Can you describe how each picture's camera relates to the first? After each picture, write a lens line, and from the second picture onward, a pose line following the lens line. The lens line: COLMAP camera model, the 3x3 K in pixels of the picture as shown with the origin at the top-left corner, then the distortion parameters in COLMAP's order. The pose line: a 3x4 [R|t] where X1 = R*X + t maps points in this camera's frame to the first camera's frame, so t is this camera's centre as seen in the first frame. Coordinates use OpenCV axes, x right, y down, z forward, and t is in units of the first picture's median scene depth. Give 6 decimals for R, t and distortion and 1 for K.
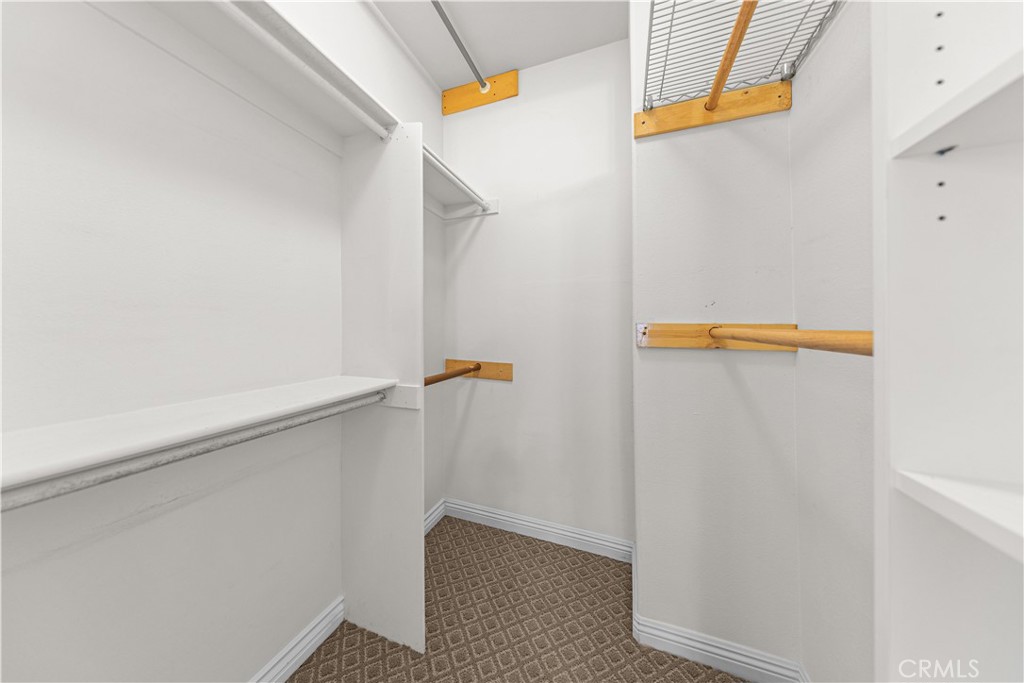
lens RADIAL K [[299.3, 0, 510.5], [0, 299.3, 333.1], [0, 0, 1]] dist [-0.024316, -0.000024]
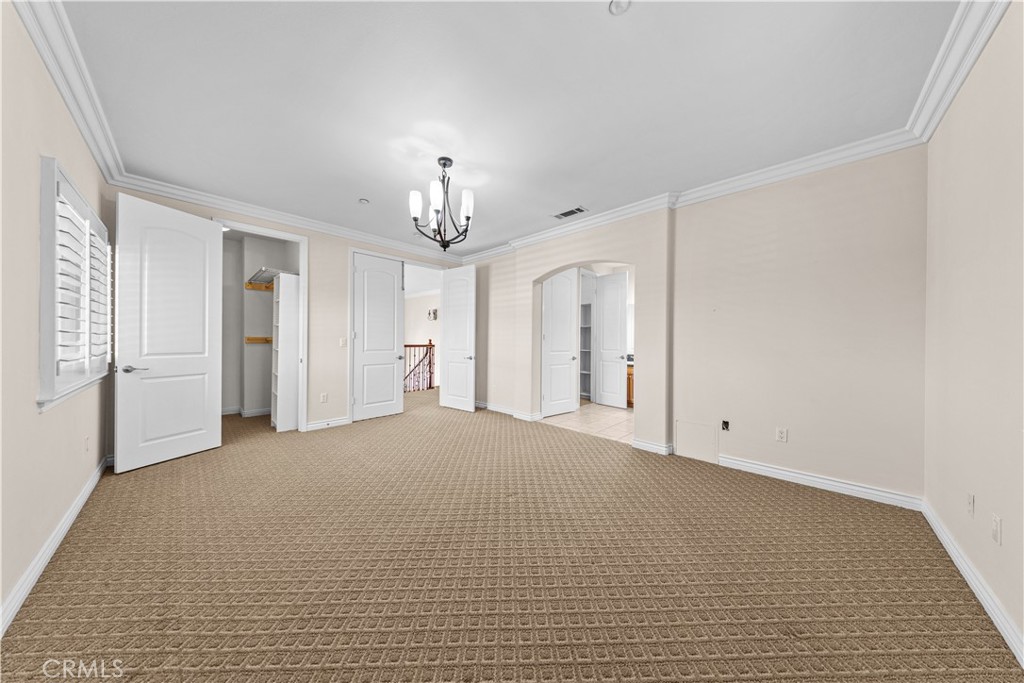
lens RADIAL K [[310.5, 0, 512.0], [0, 310.5, 341.5], [0, 0, 1]] dist [0.000002, -0.000004]
pose [[0.398372, 0.003275, 0.917218, -1.984446], [-0.001509, 0.999995, -0.002915, 0.048576], [-0.917223, -0.000223, 0.398375, -3.959812]]
